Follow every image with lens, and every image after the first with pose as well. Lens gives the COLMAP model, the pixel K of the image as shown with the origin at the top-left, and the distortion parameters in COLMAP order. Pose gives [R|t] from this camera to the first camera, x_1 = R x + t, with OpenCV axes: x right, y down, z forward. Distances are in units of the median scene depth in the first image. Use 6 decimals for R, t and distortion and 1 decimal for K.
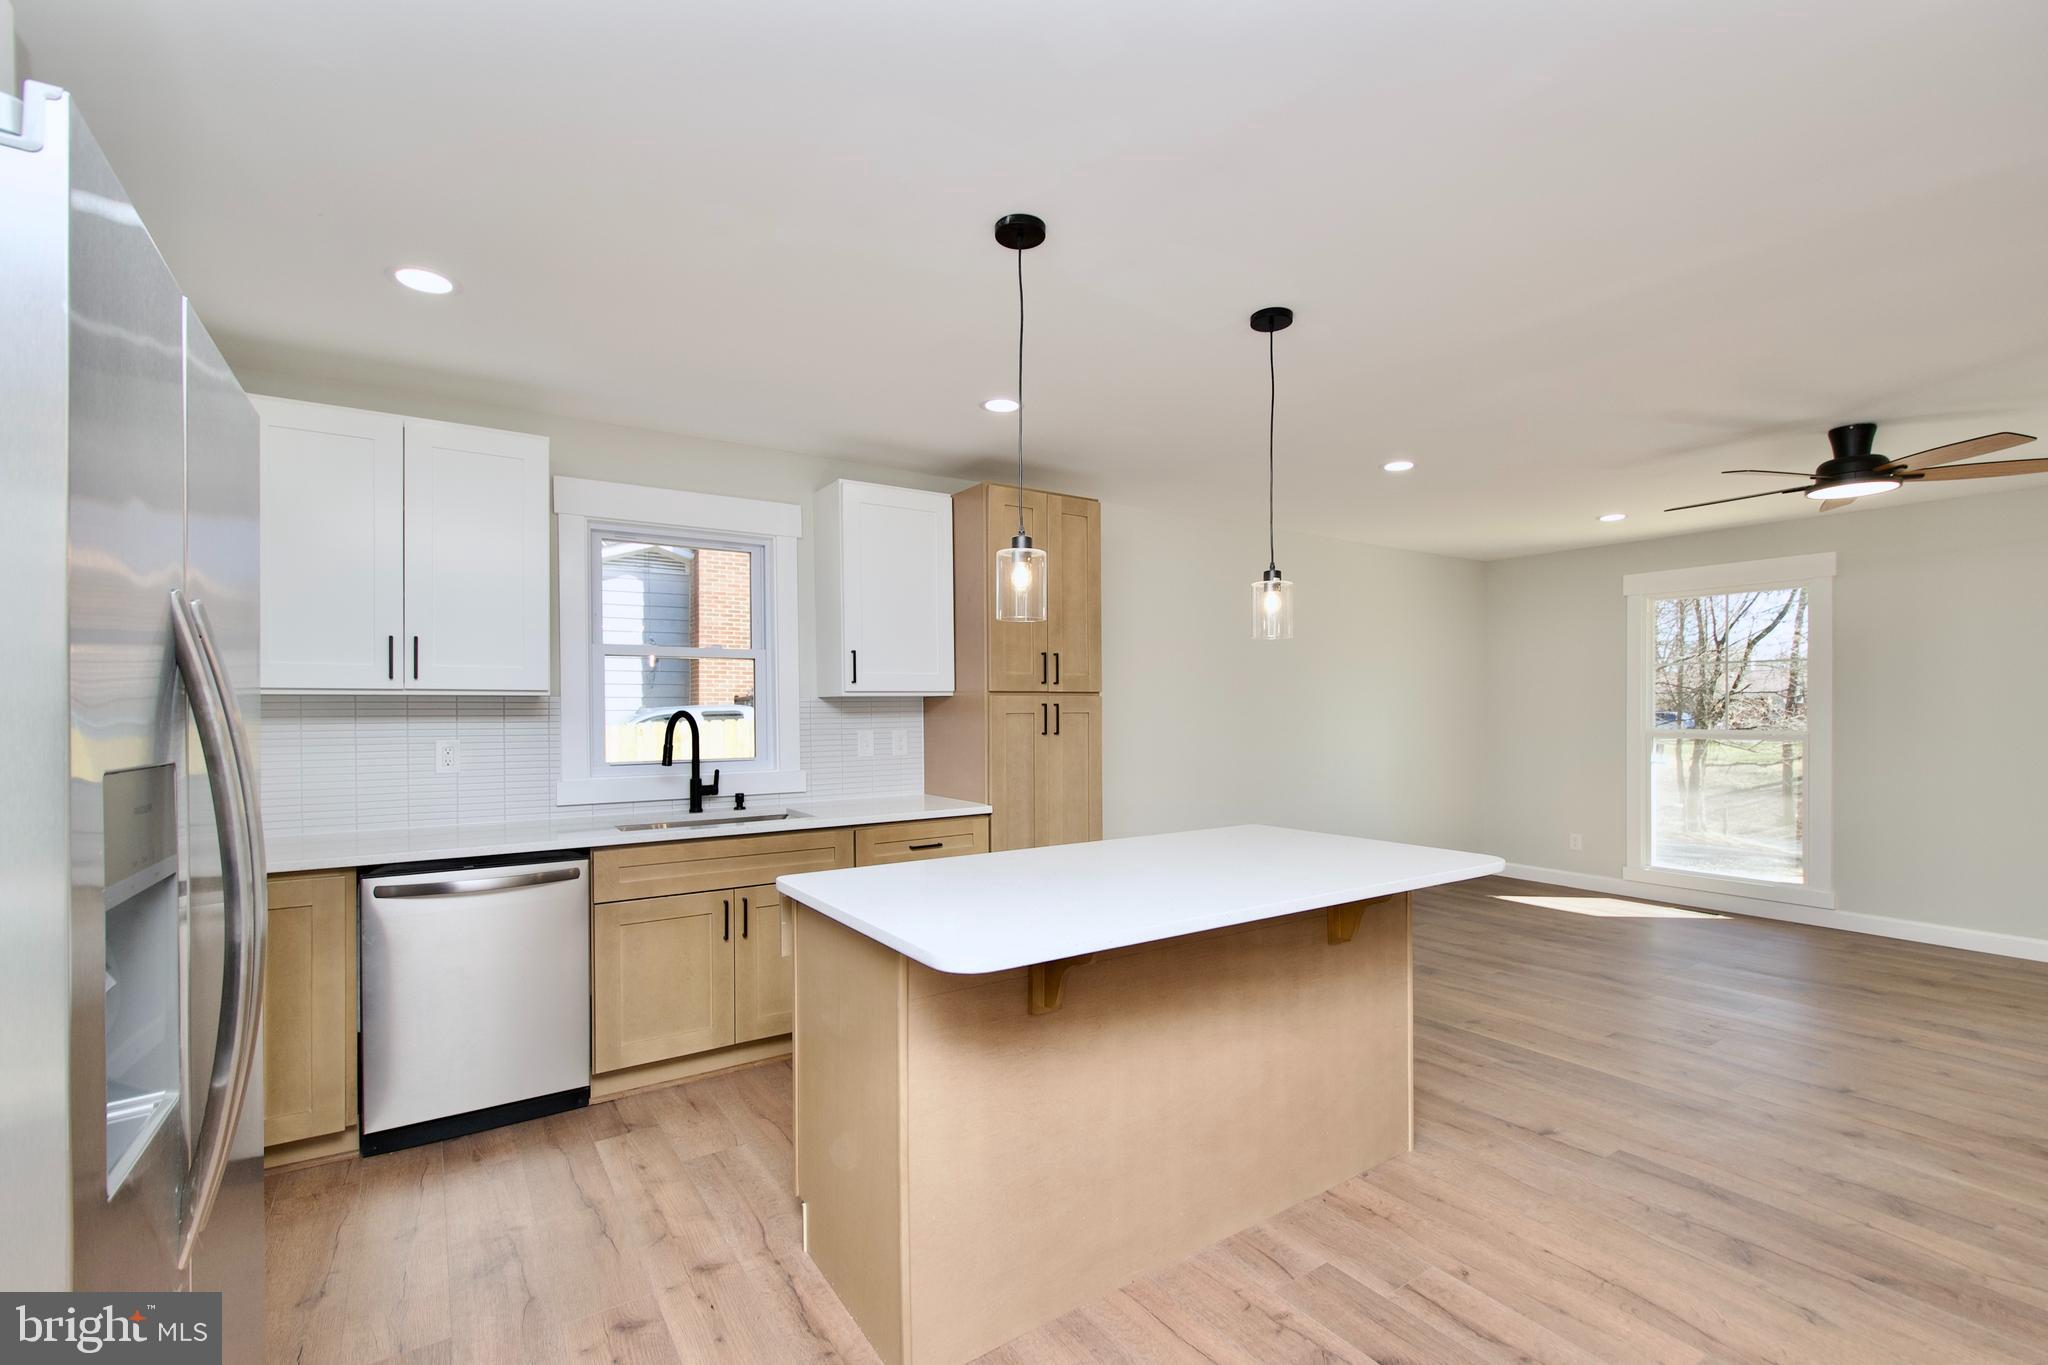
lens RADIAL K [[902.4, 0, 1043.2], [0, 902.4, 713.0], [0, 0, 1]] dist [0.008500, -0.001202]
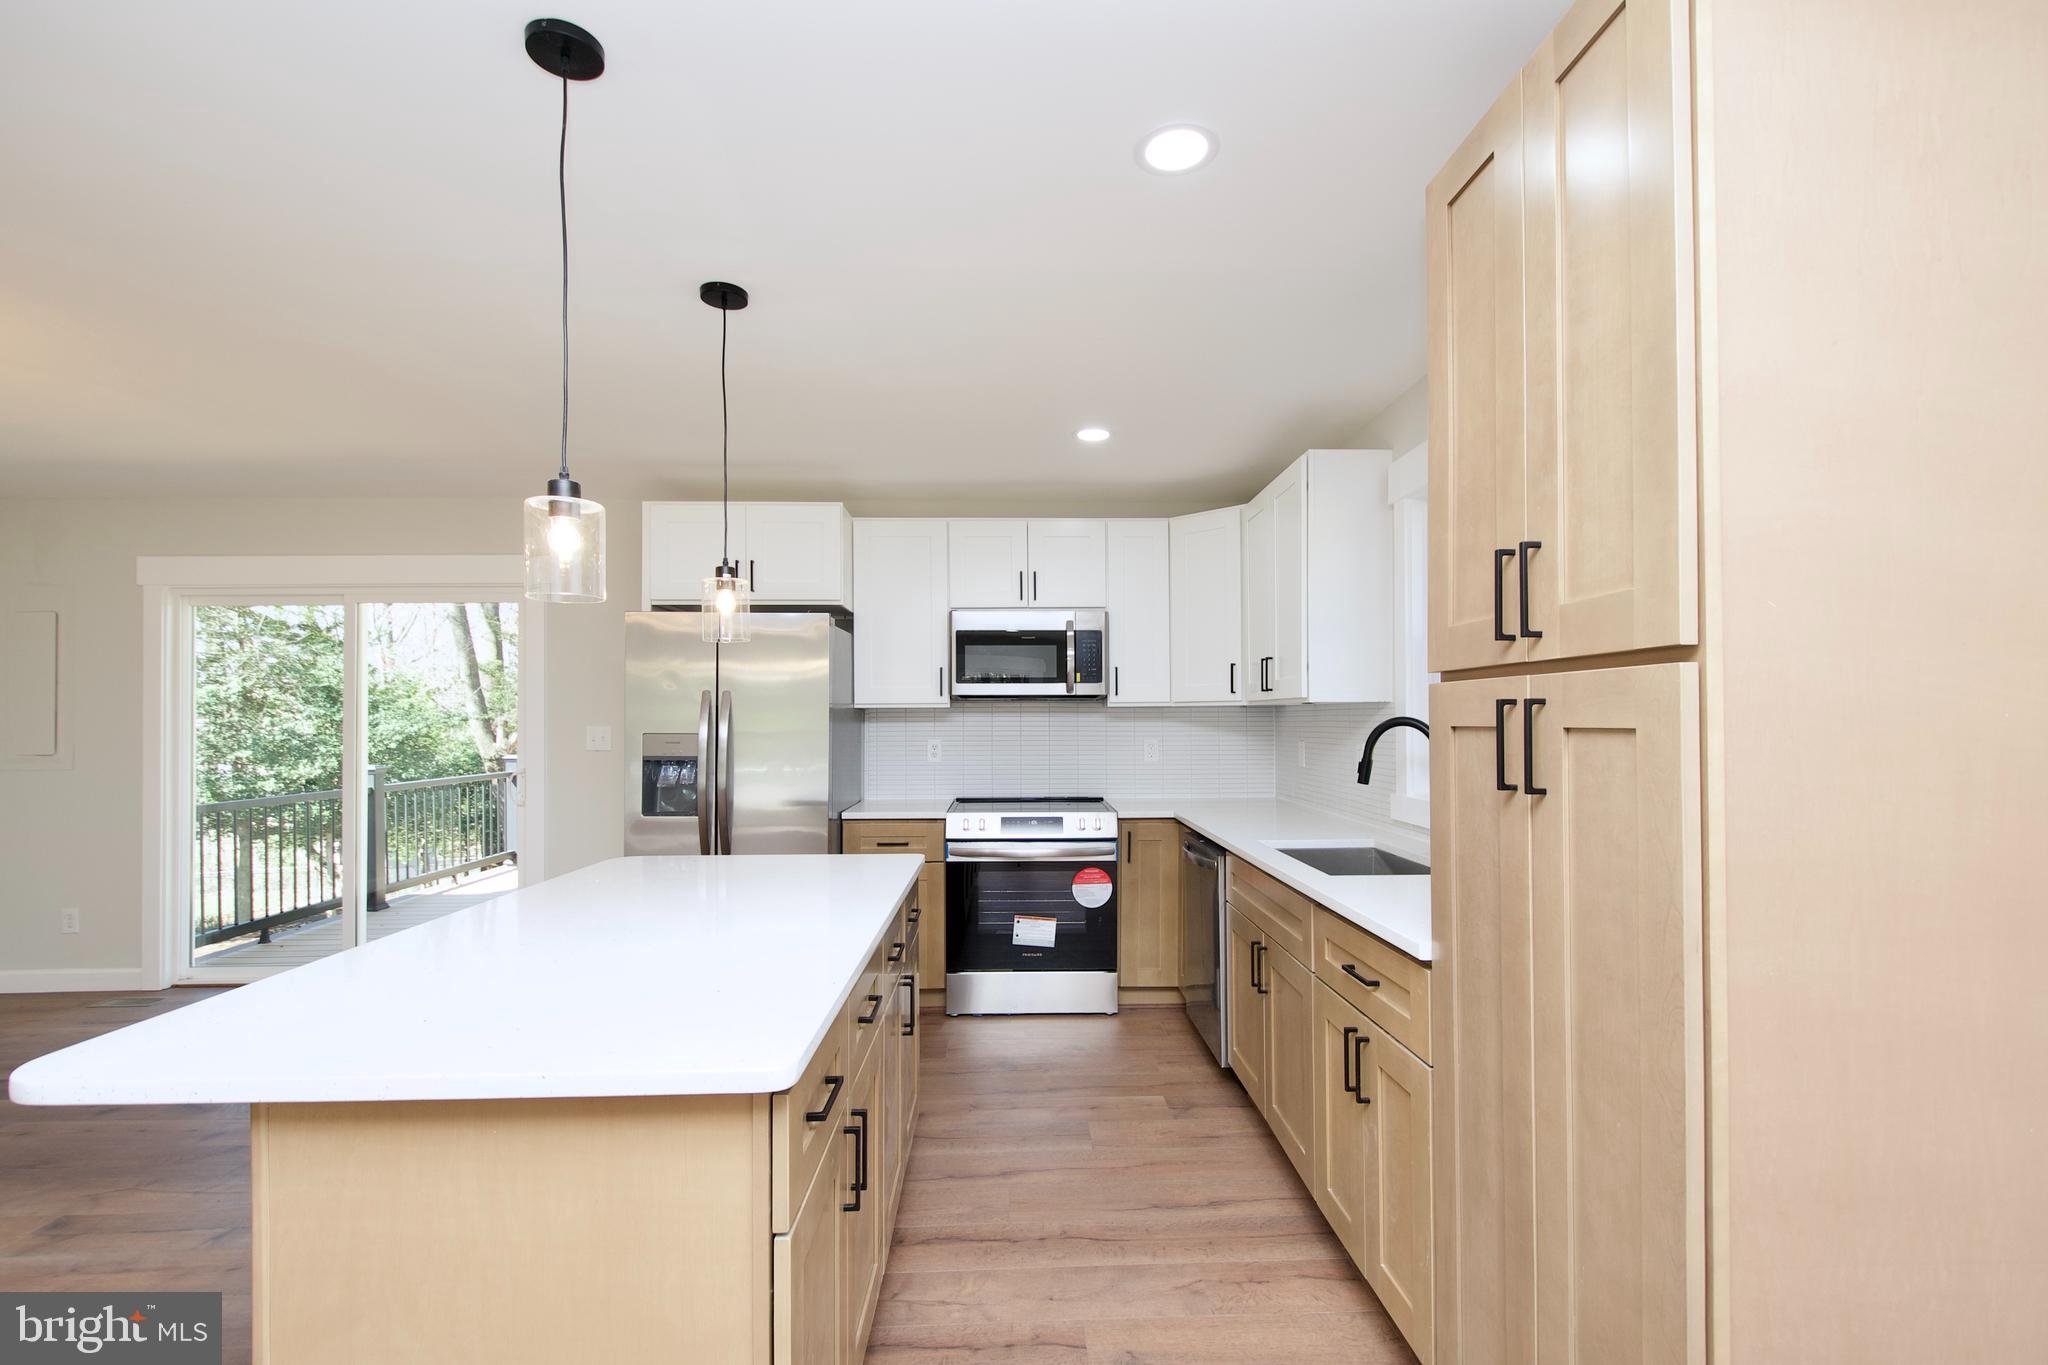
lens RADIAL K [[896.8, 0, 1038.7], [0, 896.8, 710.2], [0, 0, 1]] dist [0.005417, -0.002990]
pose [[-0.530605, -0.001290, -0.847618, 0.408082], [0.003373, 0.999988, -0.003633, -0.006571], [0.847612, -0.004787, -0.530594, 1.098749]]
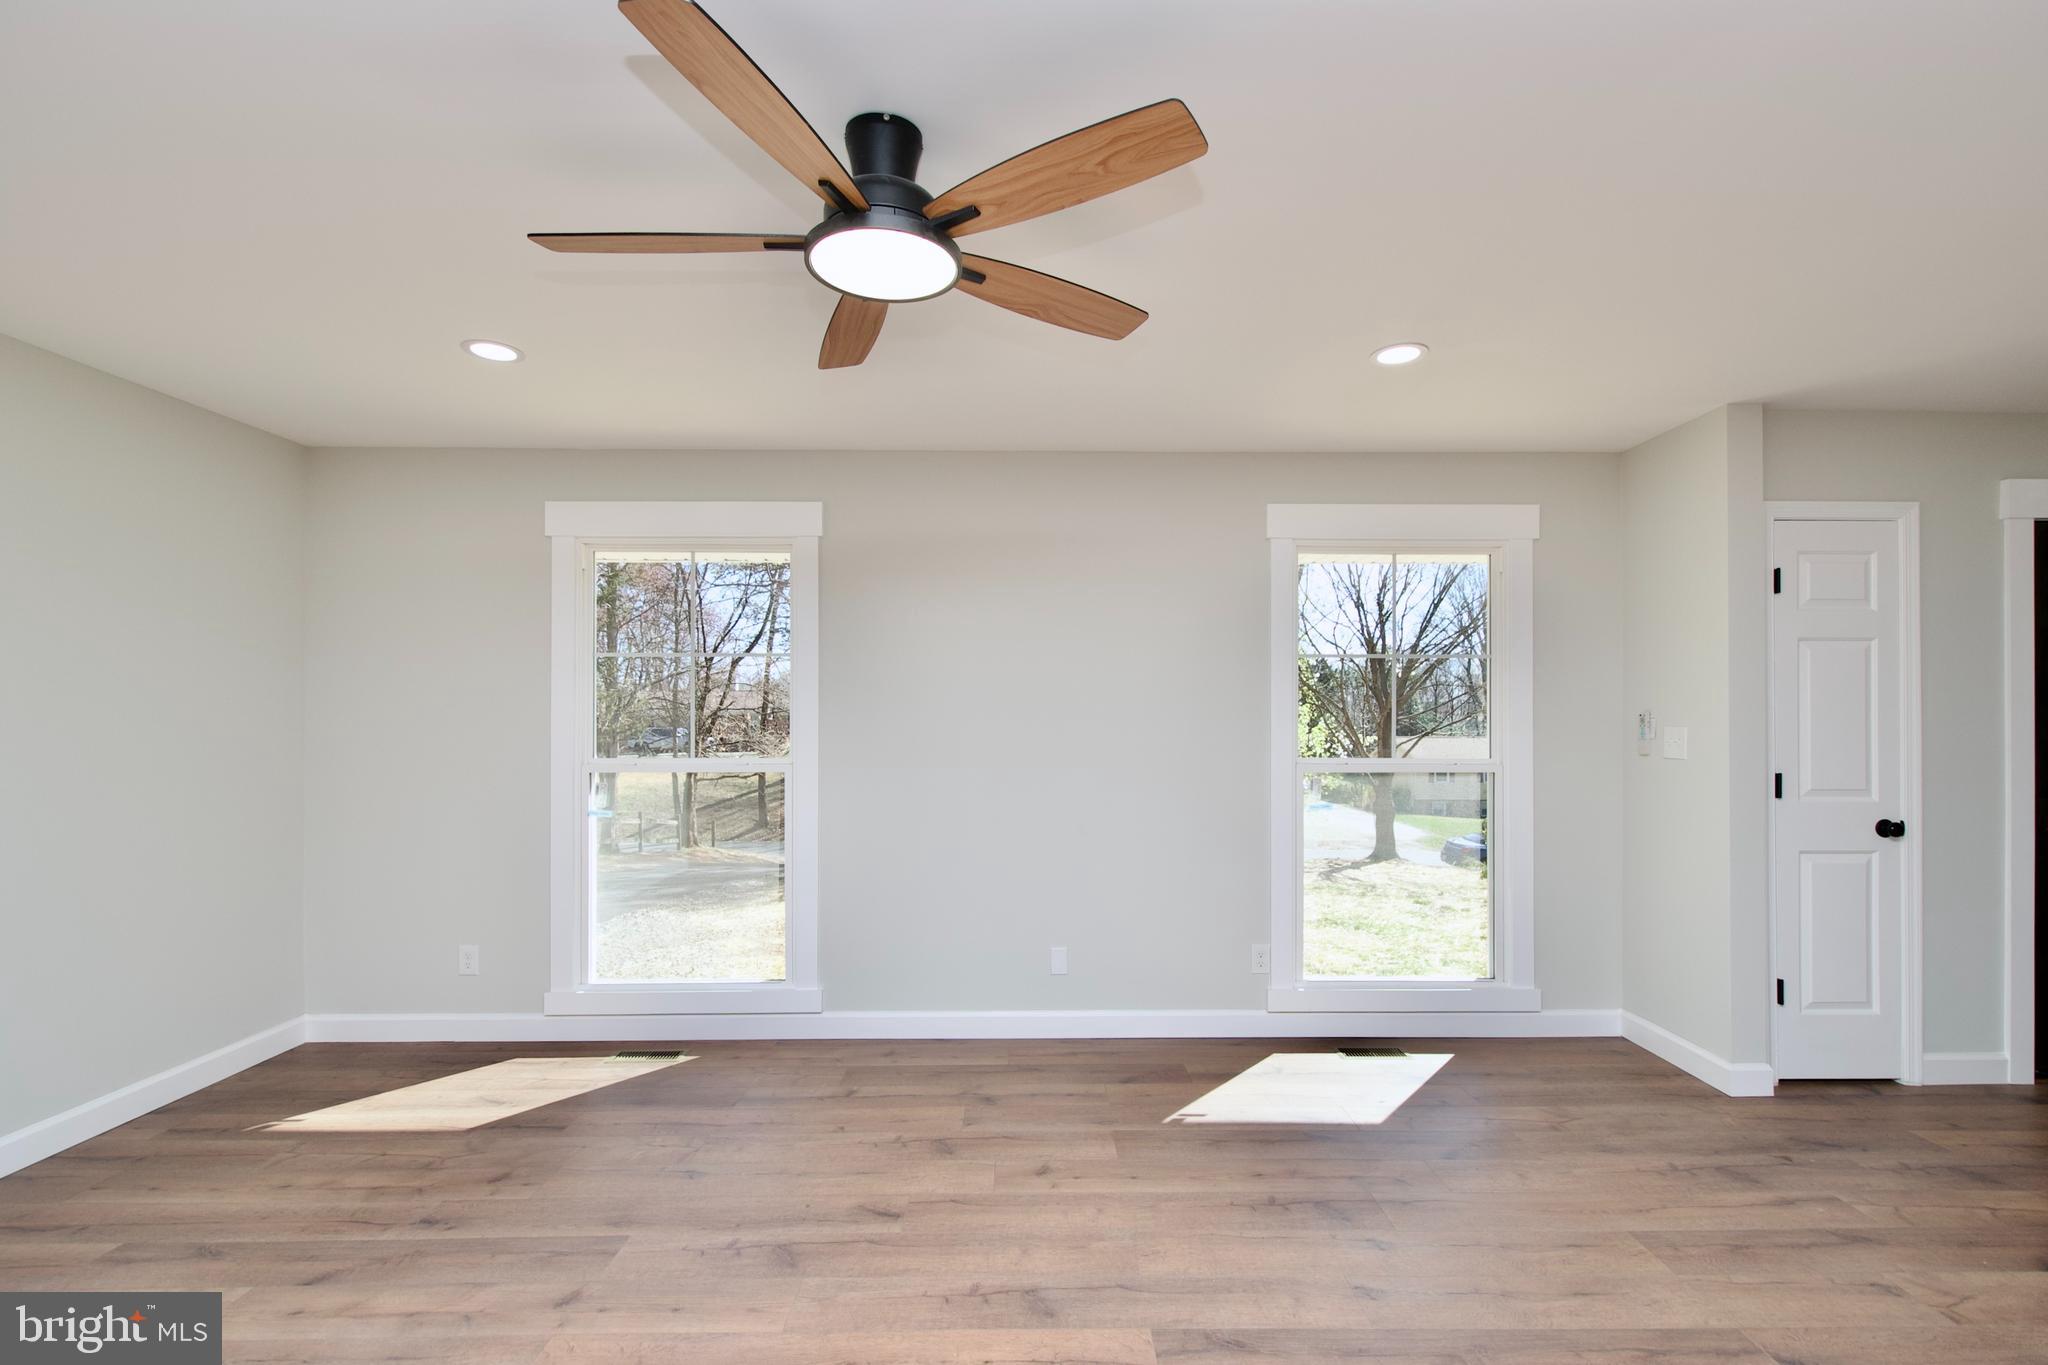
lens RADIAL K [[914.3, 0, 1040.0], [0, 914.3, 715.2], [0, 0, 1]] dist [0.010597, -0.005185]
pose [[0.554186, 0.007834, 0.832356, 0.533607], [0.004574, 0.999912, -0.012457, -0.005128], [-0.832381, 0.010711, 0.554101, 0.662800]]
